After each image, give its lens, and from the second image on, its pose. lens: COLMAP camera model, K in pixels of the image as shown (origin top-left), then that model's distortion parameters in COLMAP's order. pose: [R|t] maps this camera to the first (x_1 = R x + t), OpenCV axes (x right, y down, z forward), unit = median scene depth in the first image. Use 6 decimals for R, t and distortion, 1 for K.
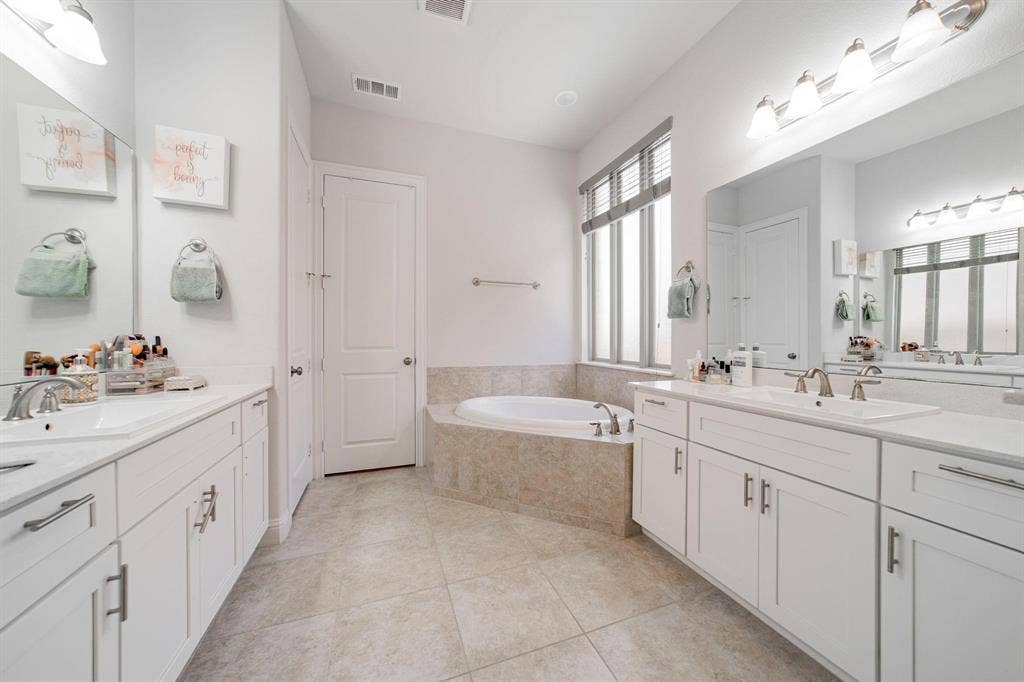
lens RADIAL K [[365.2, 0, 526.3], [0, 365.2, 342.4], [0, 0, 1]] dist [-0.002625, 0.000777]
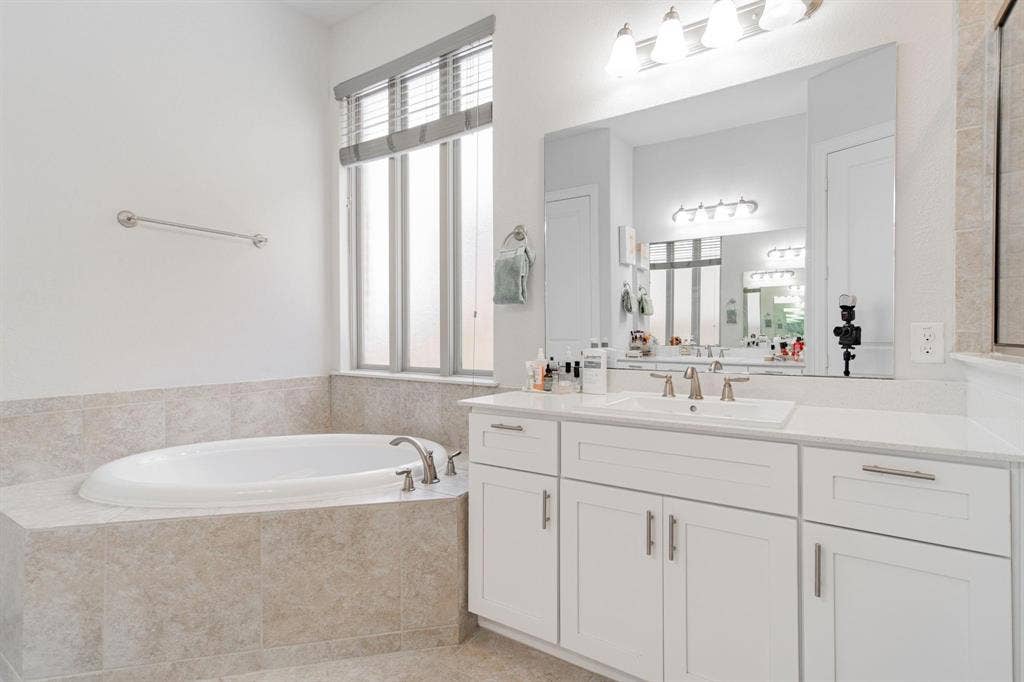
lens RADIAL K [[495.6, 0, 524.3], [0, 495.6, 340.6], [0, 0, 1]] dist [0.003028, 0.006544]
pose [[0.817649, -0.011452, 0.575603, -0.111456], [0.012149, 0.999923, 0.002636, 0.002756], [-0.575589, 0.004838, 0.817725, 0.188617]]
